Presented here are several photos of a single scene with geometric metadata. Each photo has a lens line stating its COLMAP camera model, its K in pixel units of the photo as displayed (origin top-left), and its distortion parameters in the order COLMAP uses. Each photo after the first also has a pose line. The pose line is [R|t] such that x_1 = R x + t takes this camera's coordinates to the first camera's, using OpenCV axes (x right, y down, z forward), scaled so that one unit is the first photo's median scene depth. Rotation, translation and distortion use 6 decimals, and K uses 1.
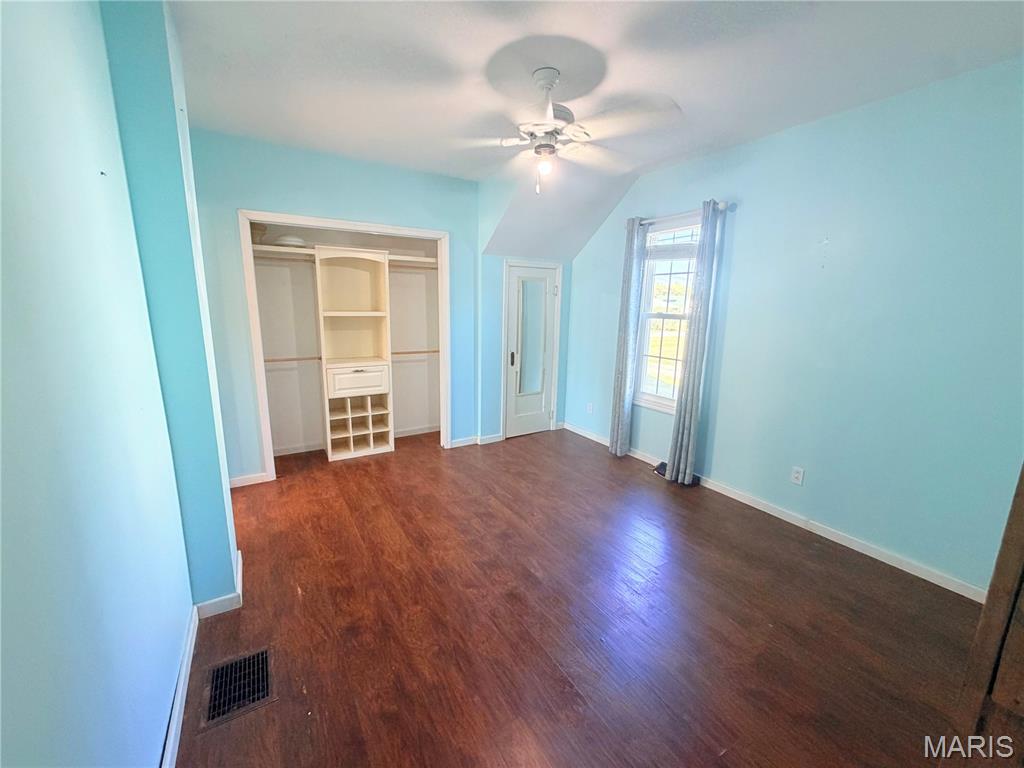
lens RADIAL K [[405.4, 0, 510.0], [0, 405.4, 380.9], [0, 0, 1]] dist [-0.000780, -0.000021]
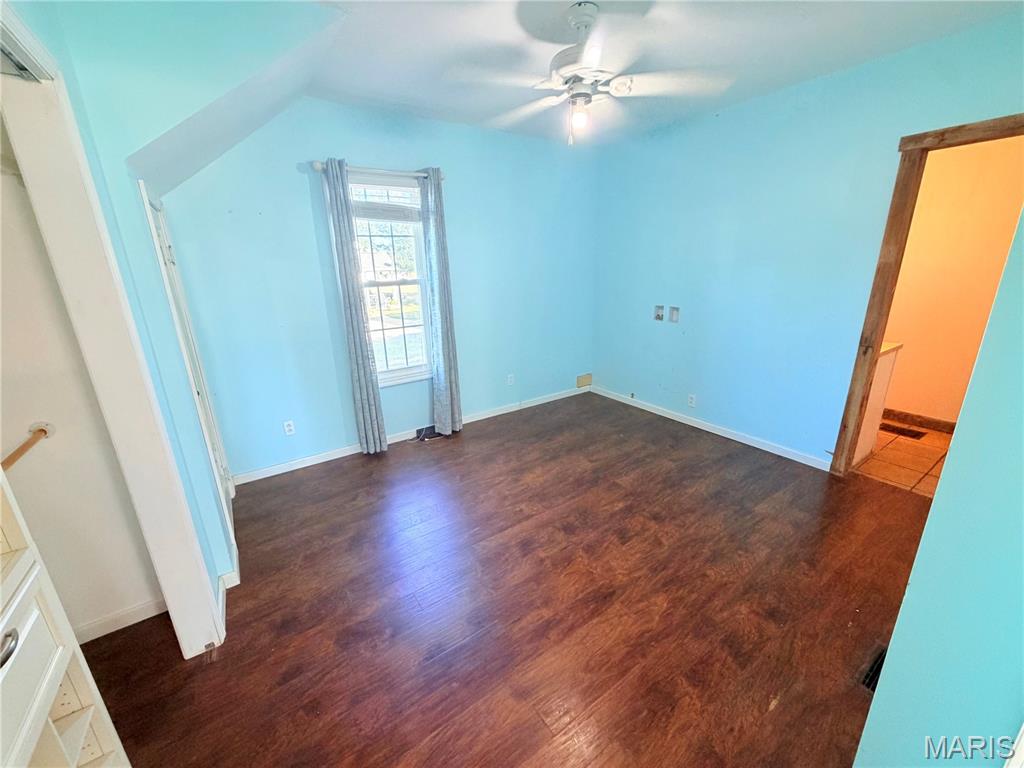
lens RADIAL K [[405.4, 0, 510.0], [0, 405.4, 380.9], [0, 0, 1]] dist [-0.000780, -0.000021]
pose [[-0.044437, -0.300919, 0.952614, -0.752275], [0.212990, 0.928778, 0.303325, -0.227461], [-0.976043, 0.216376, 0.022820, 0.988612]]
